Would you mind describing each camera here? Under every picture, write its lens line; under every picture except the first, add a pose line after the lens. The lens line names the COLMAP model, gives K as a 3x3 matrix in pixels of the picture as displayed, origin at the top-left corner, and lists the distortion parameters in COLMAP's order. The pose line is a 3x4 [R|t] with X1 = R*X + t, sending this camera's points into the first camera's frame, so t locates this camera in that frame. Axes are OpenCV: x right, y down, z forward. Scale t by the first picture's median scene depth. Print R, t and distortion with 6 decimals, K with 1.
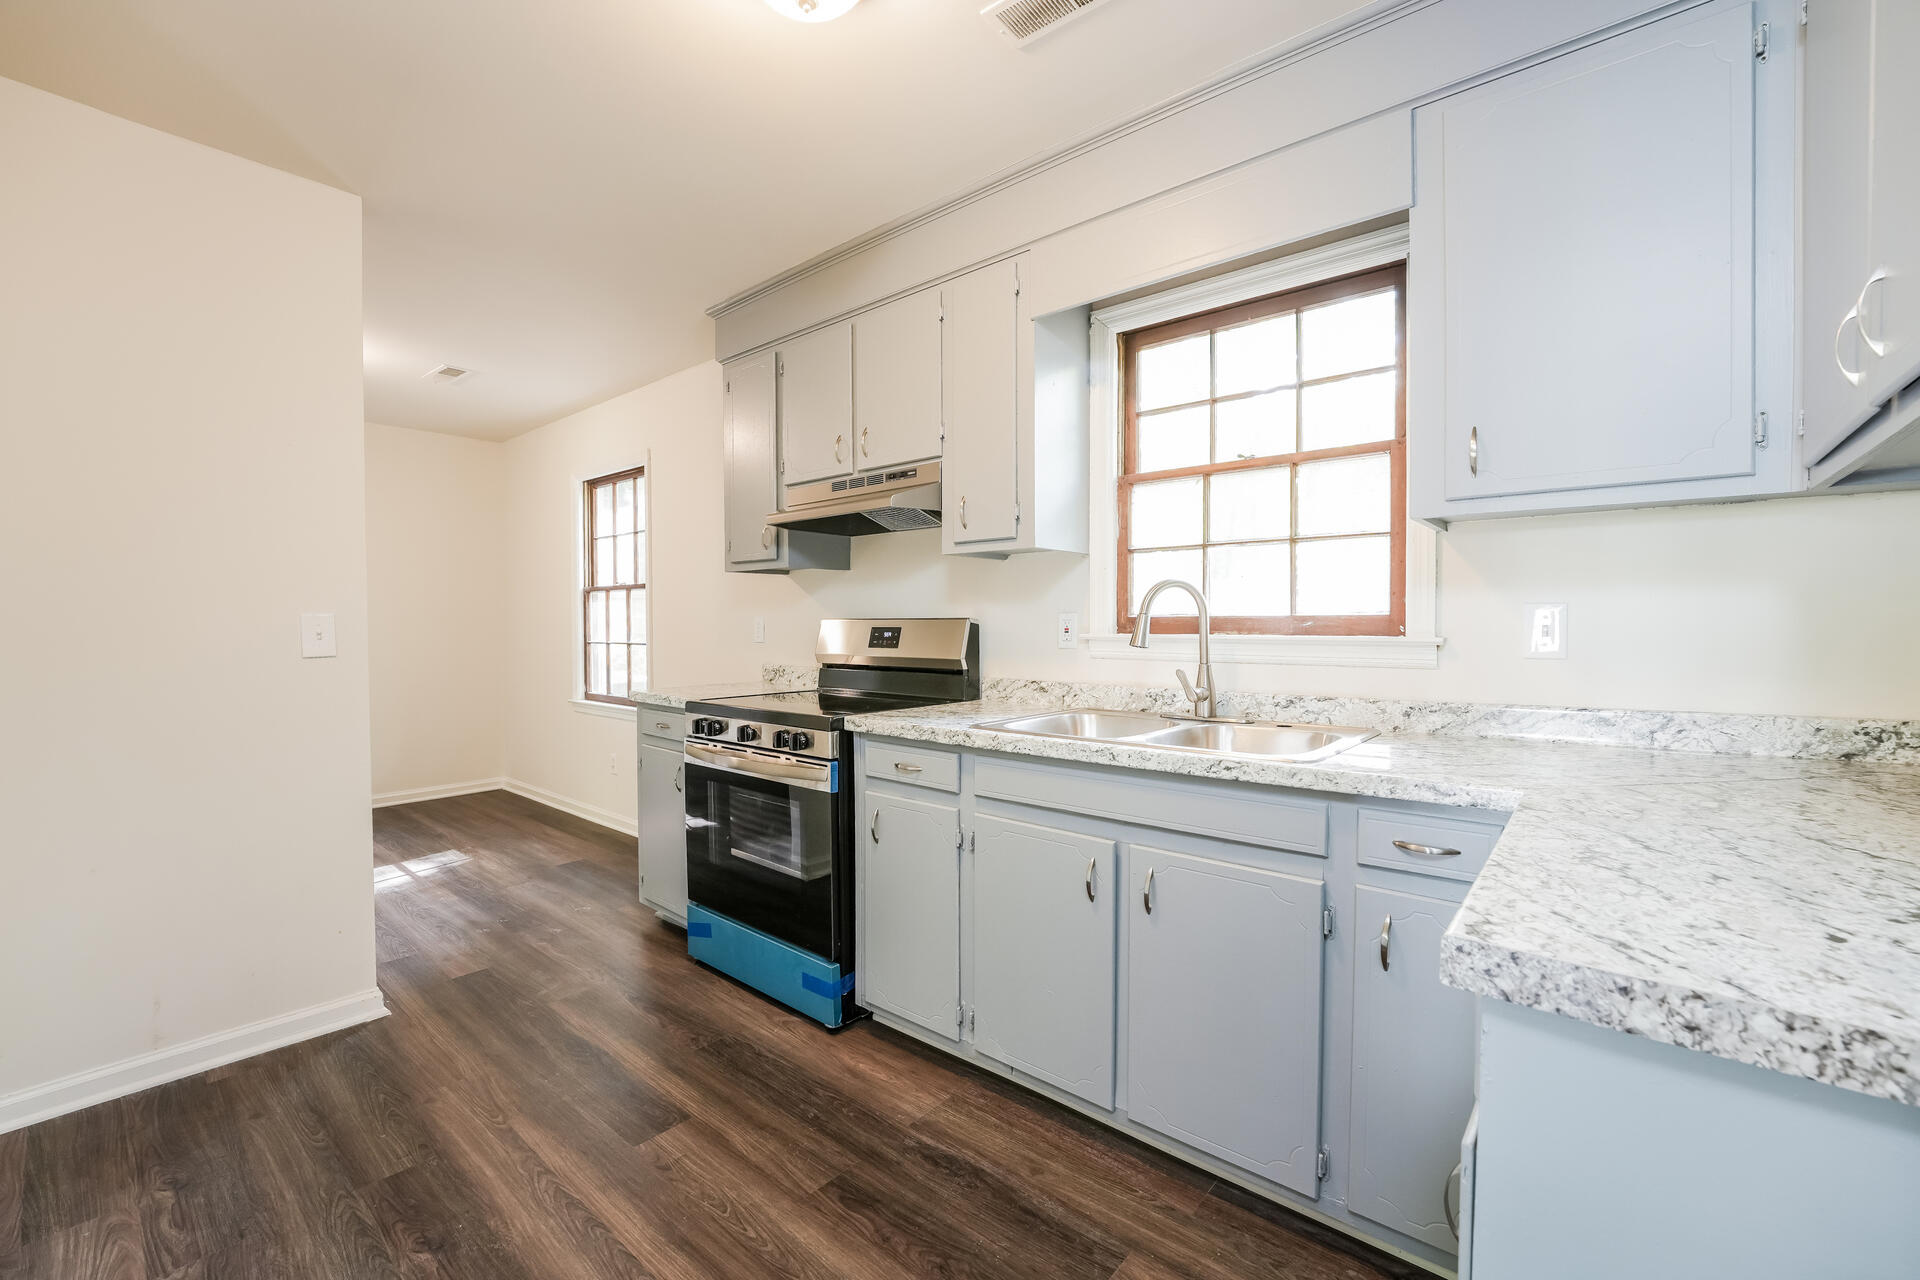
lens RADIAL K [[786.1, 0, 962.1], [0, 786.1, 634.1], [0, 0, 1]] dist [-0.001457, -0.000120]
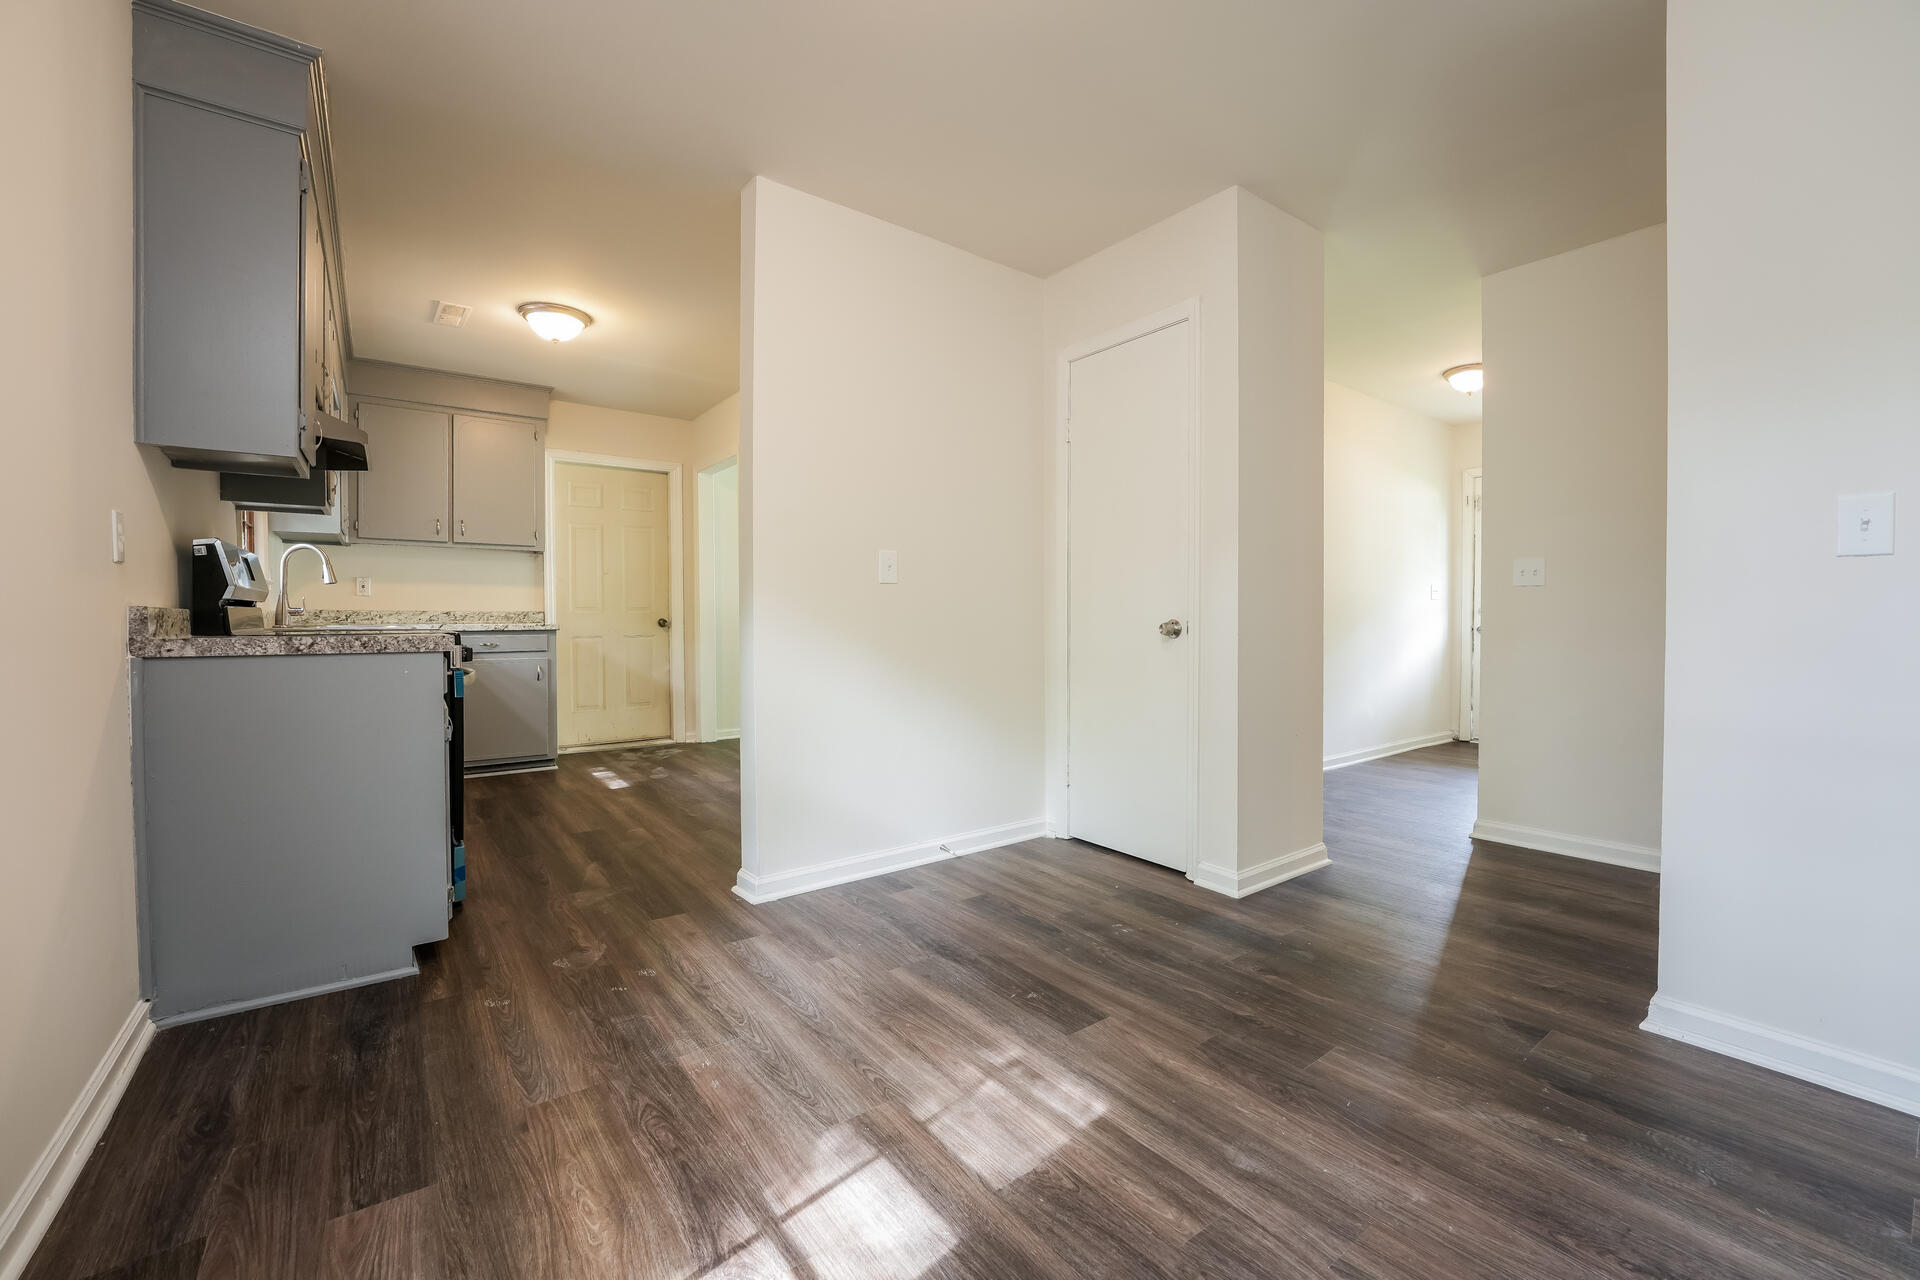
lens RADIAL K [[786.1, 0, 961.1], [0, 786.1, 628.7], [0, 0, 1]] dist [-0.001457, -0.000120]
pose [[-0.974285, 0.011580, 0.225020, -1.367519], [0.017655, 0.999531, 0.025005, 0.070862], [-0.224625, 0.028335, -0.974033, 2.110888]]
